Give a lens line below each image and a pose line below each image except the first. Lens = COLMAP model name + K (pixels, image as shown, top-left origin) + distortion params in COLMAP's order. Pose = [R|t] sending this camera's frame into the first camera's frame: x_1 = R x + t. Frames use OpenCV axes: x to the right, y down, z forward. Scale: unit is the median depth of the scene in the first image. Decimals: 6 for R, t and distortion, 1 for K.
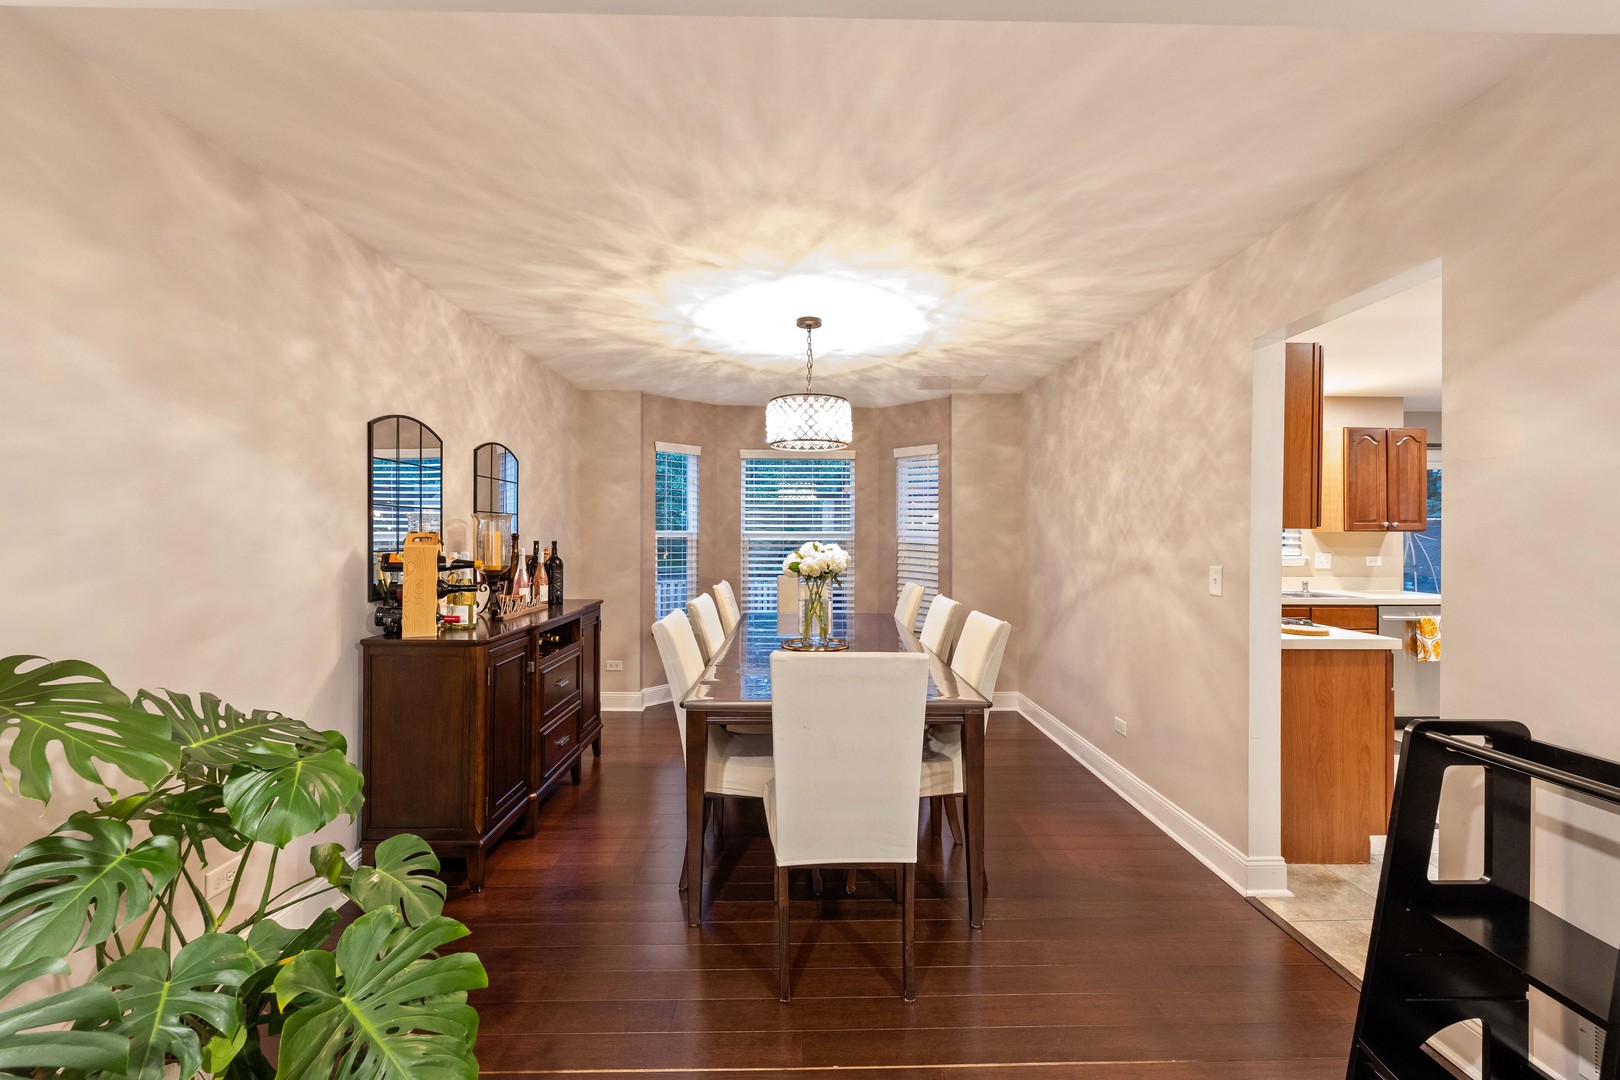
lens RADIAL K [[656.4, 0, 806.5], [0, 656.4, 535.6], [0, 0, 1]] dist [0.003814, -0.003591]
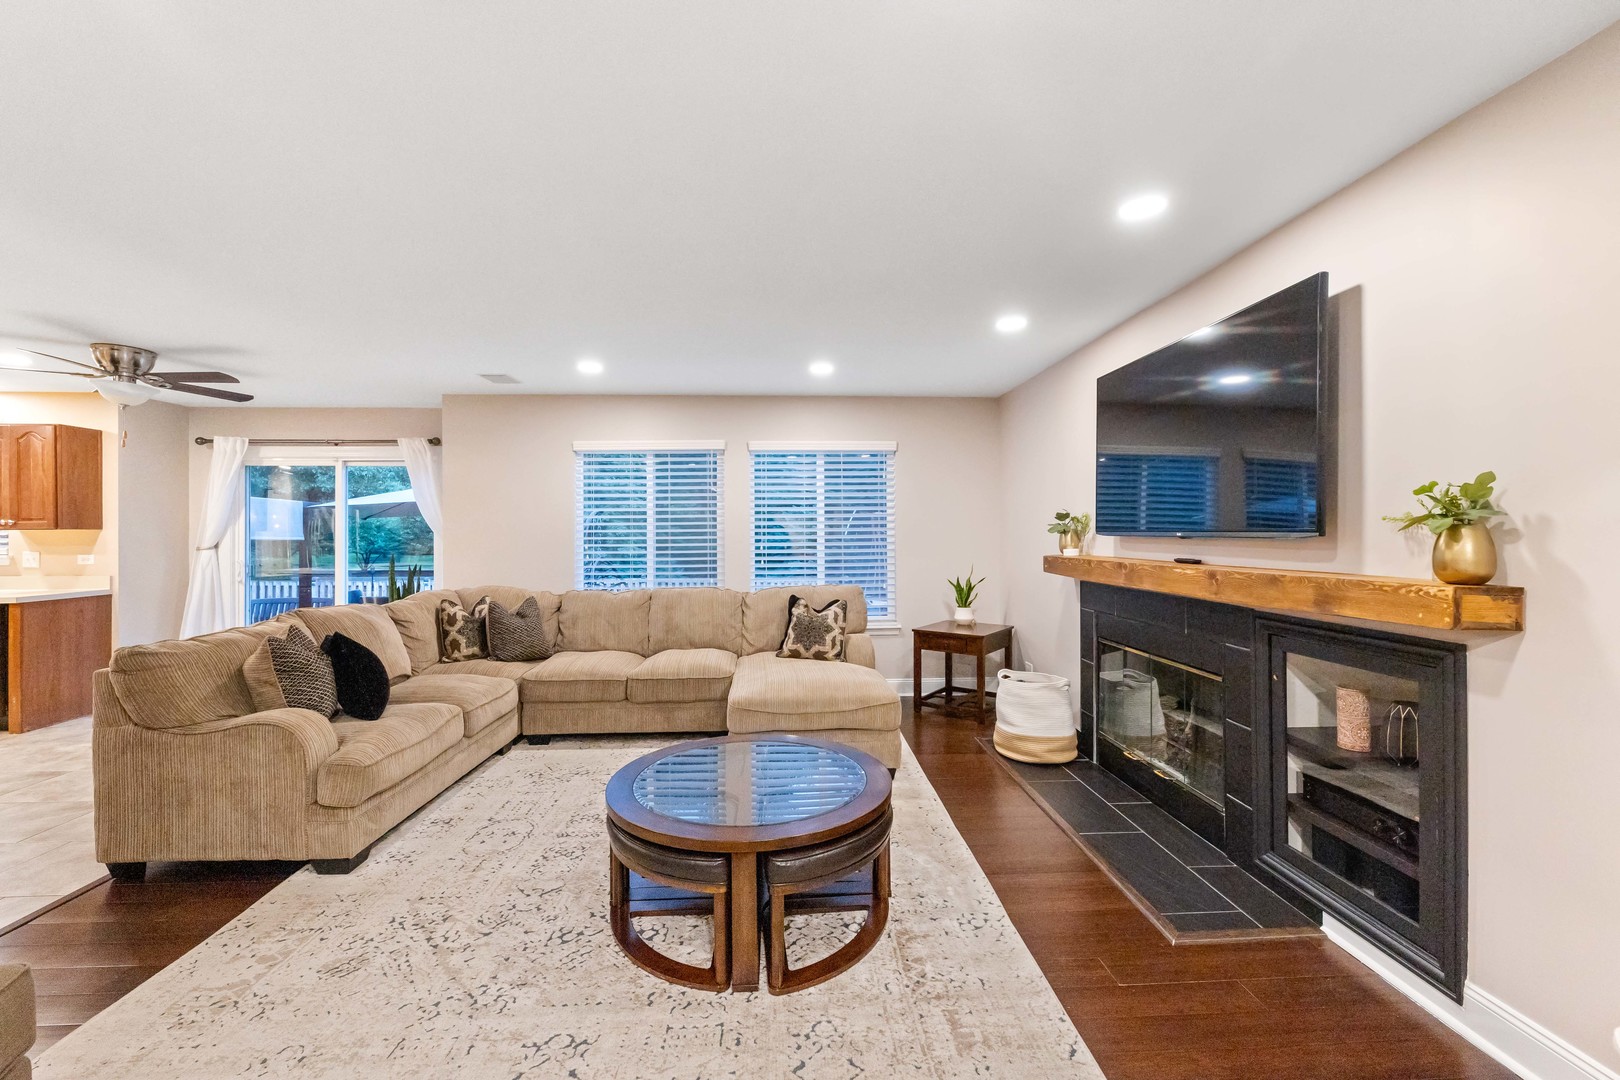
lens RADIAL K [[656.4, 0, 806.5], [0, 656.4, 535.6], [0, 0, 1]] dist [0.003814, -0.003591]
pose [[0.999555, -0.005545, 0.029321, 2.024705], [0.005454, 0.999980, 0.003161, 0.006082], [-0.029338, -0.003000, 0.999565, -0.013947]]
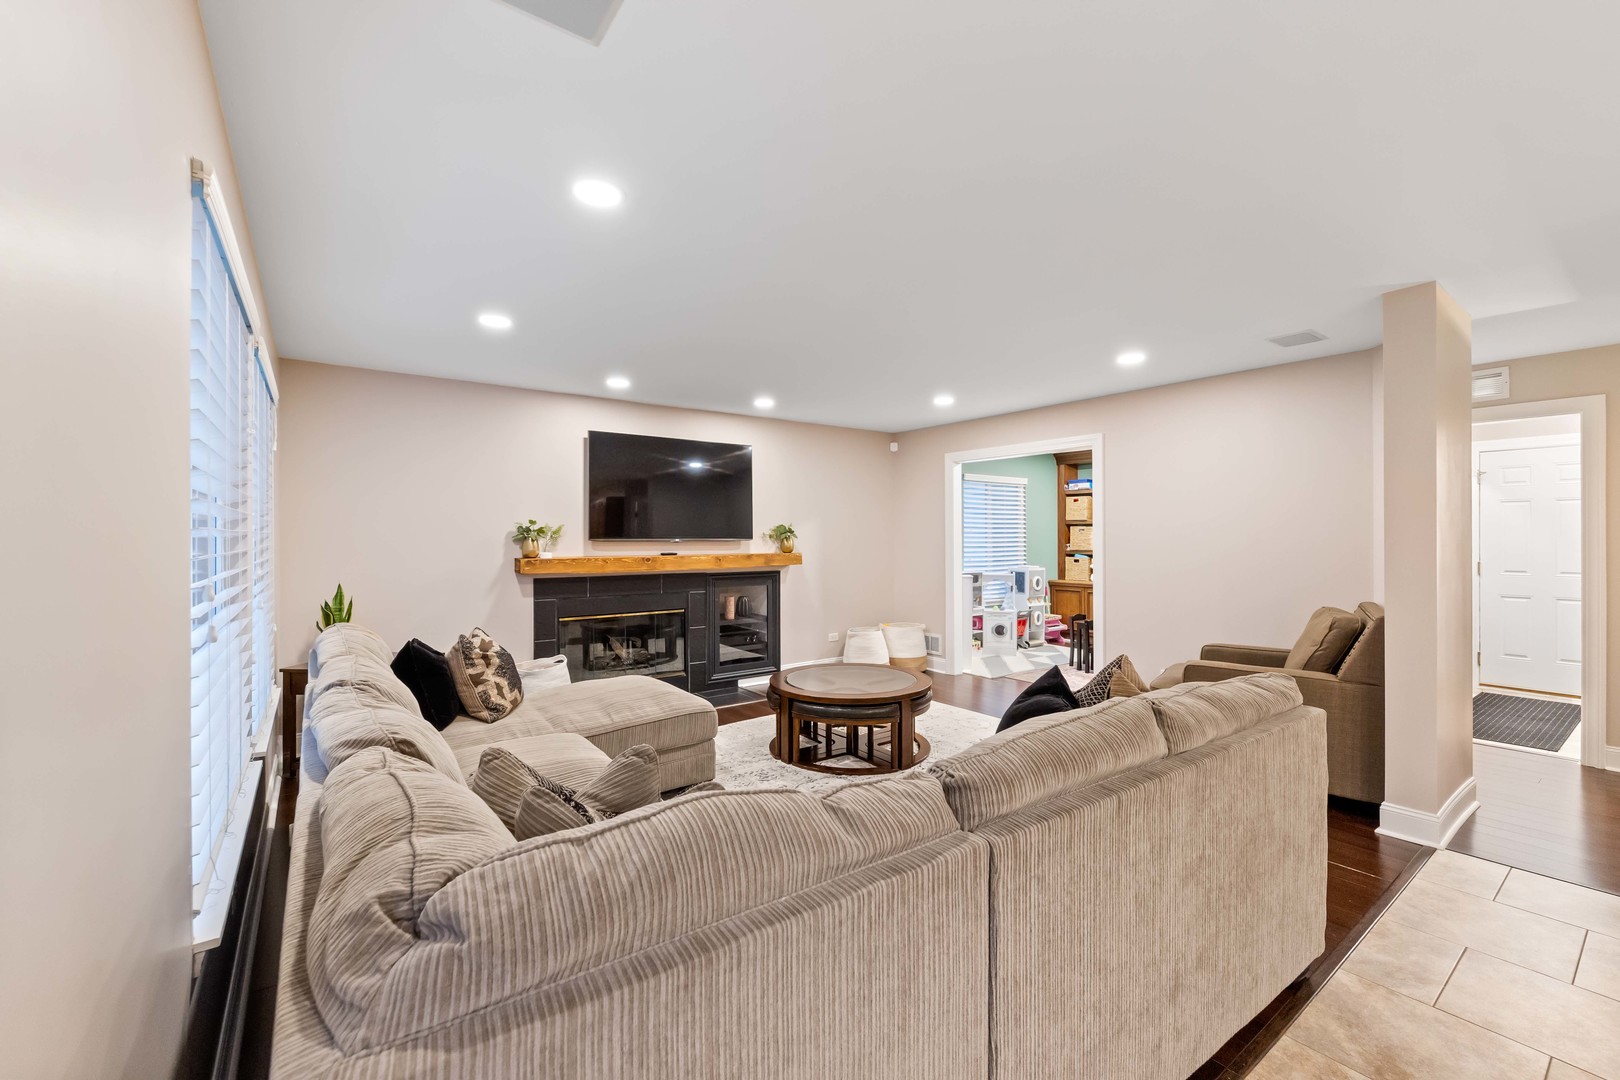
lens RADIAL K [[656.4, 0, 806.5], [0, 656.4, 535.6], [0, 0, 1]] dist [0.003814, -0.003591]
pose [[-0.579606, 0.001243, 0.814896, 1.327600], [0.000079, 0.999999, -0.001469, 0.002346], [-0.814897, -0.000787, -0.579605, 1.028326]]
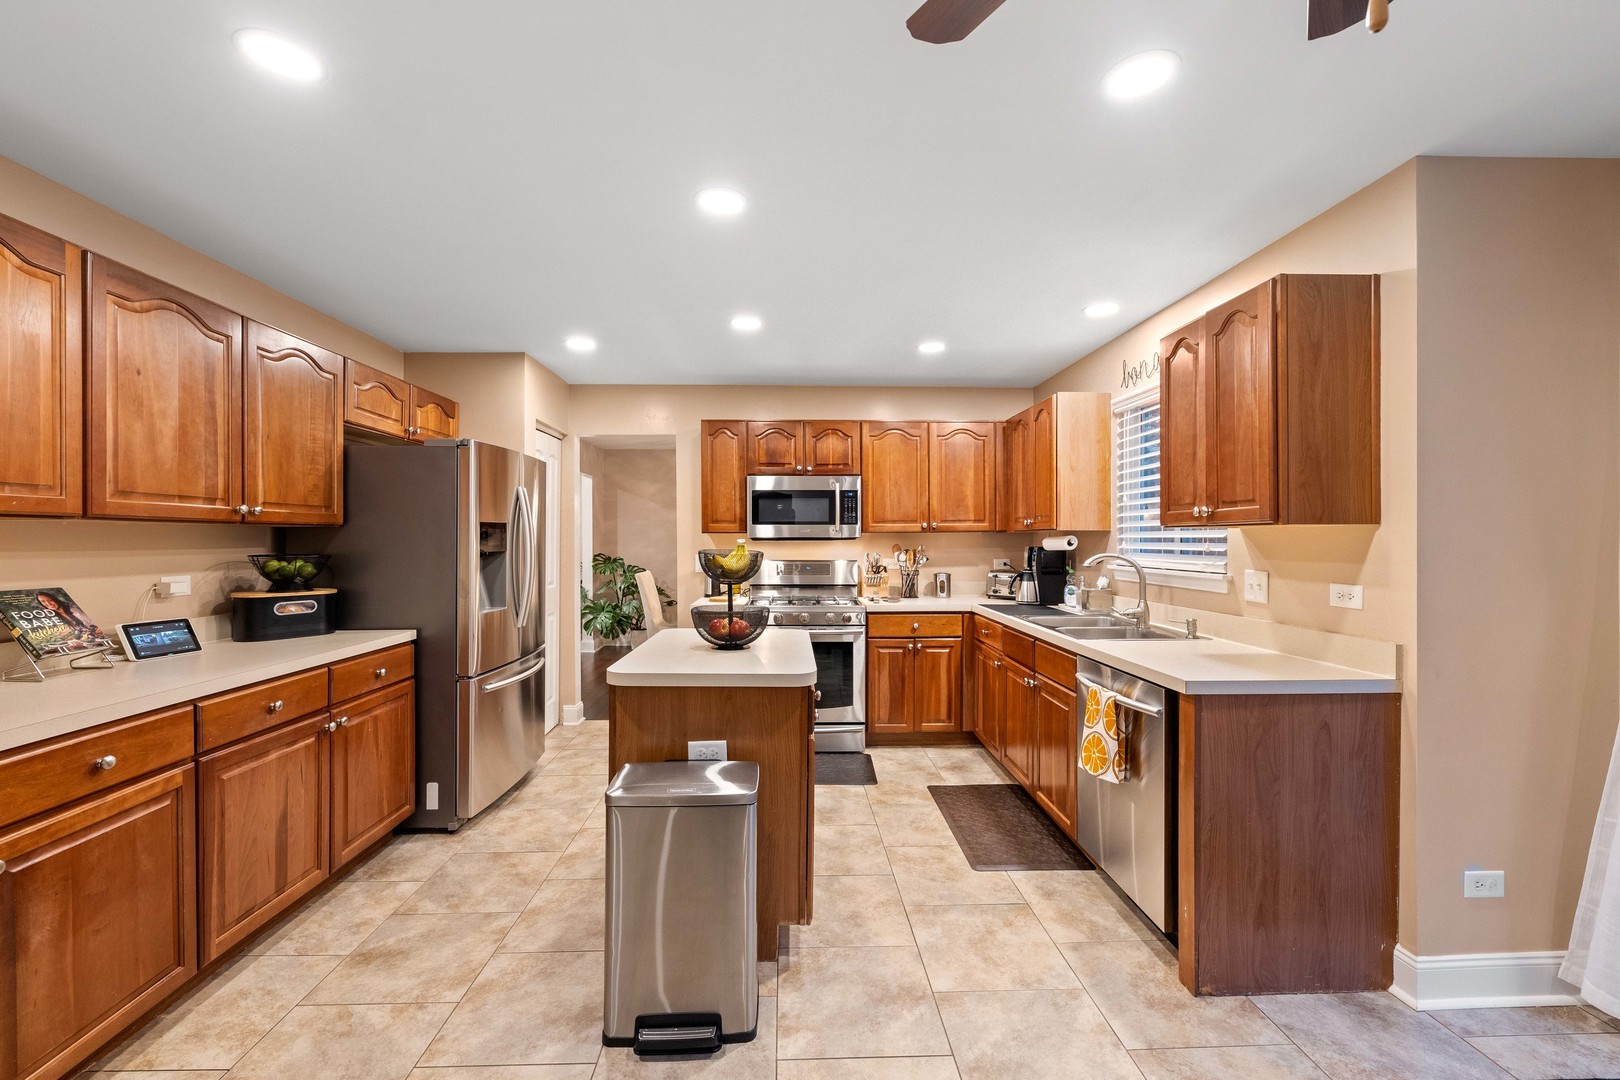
lens RADIAL K [[656.4, 0, 806.5], [0, 656.4, 535.6], [0, 0, 1]] dist [0.003814, -0.003591]
pose [[0.014237, -0.004887, -0.999887, 1.348903], [0.003061, 0.999984, -0.004844, 0.001752], [0.999894, -0.002991, 0.014252, 0.691074]]
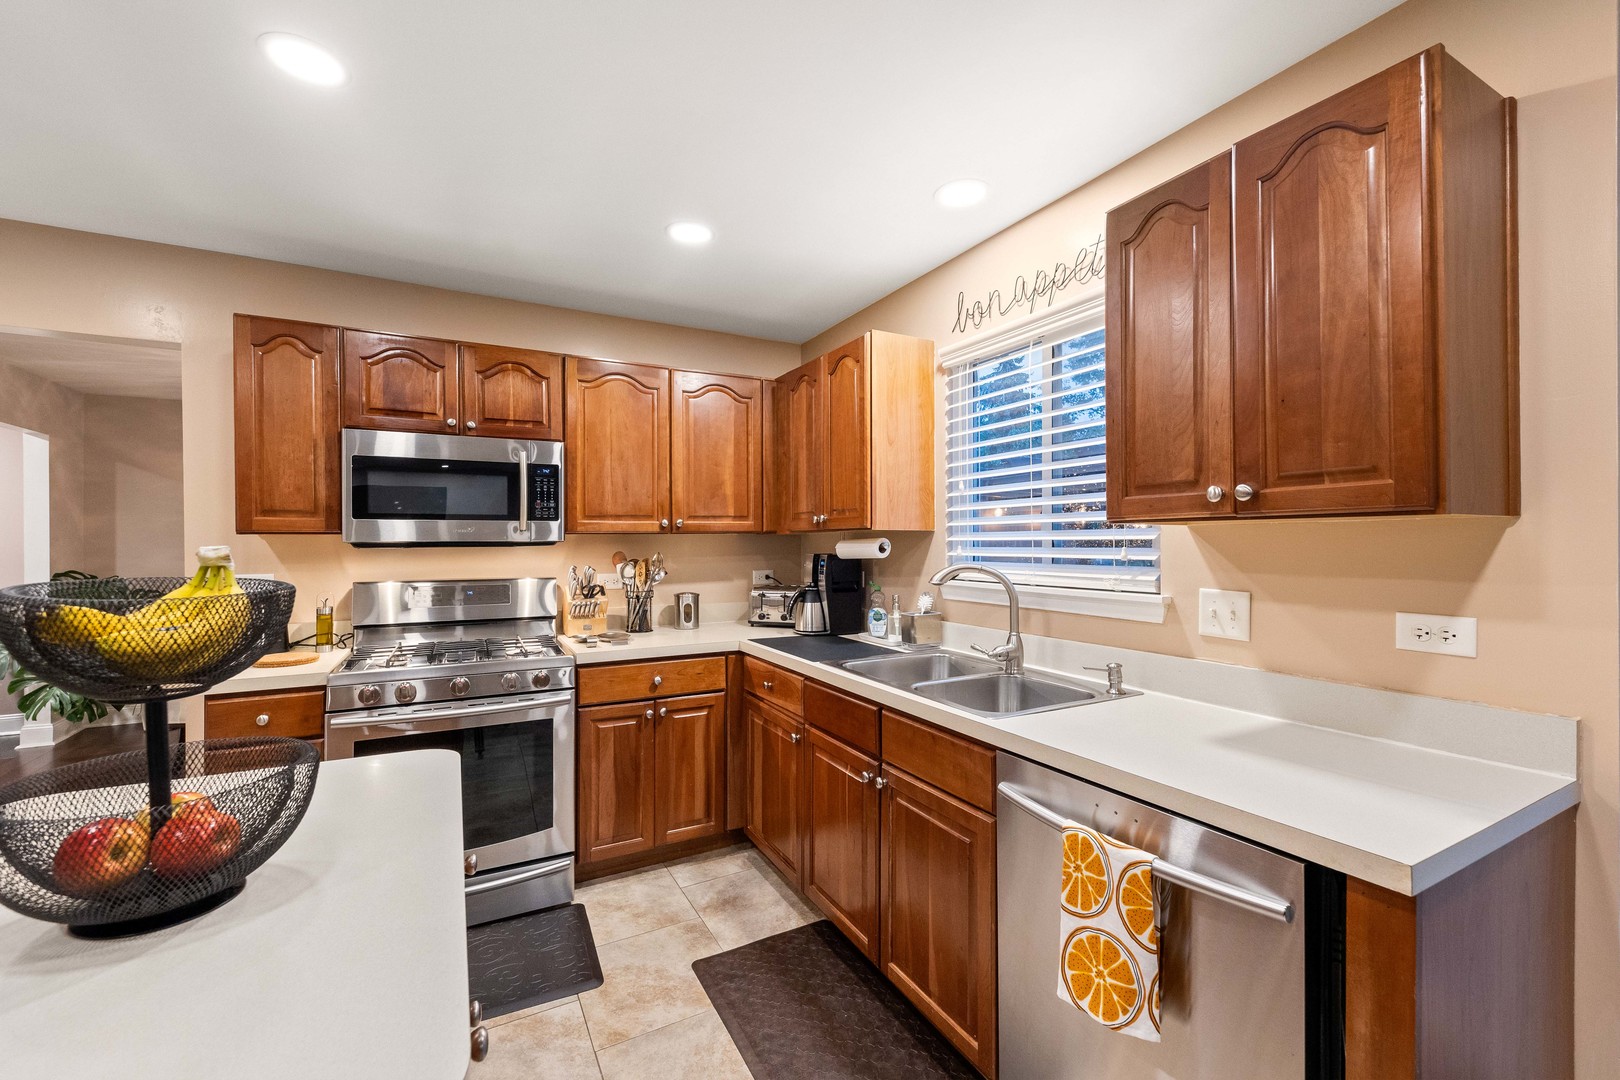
lens RADIAL K [[660.2, 0, 798.3], [0, 660.2, 539.5], [0, 0, 1]] dist [0.006427, 0.000041]
pose [[0.451058, -0.006143, -0.892474, 1.039326], [0.006303, 0.999973, -0.003697, 0.001775], [0.892472, -0.003958, 0.451085, 0.702969]]
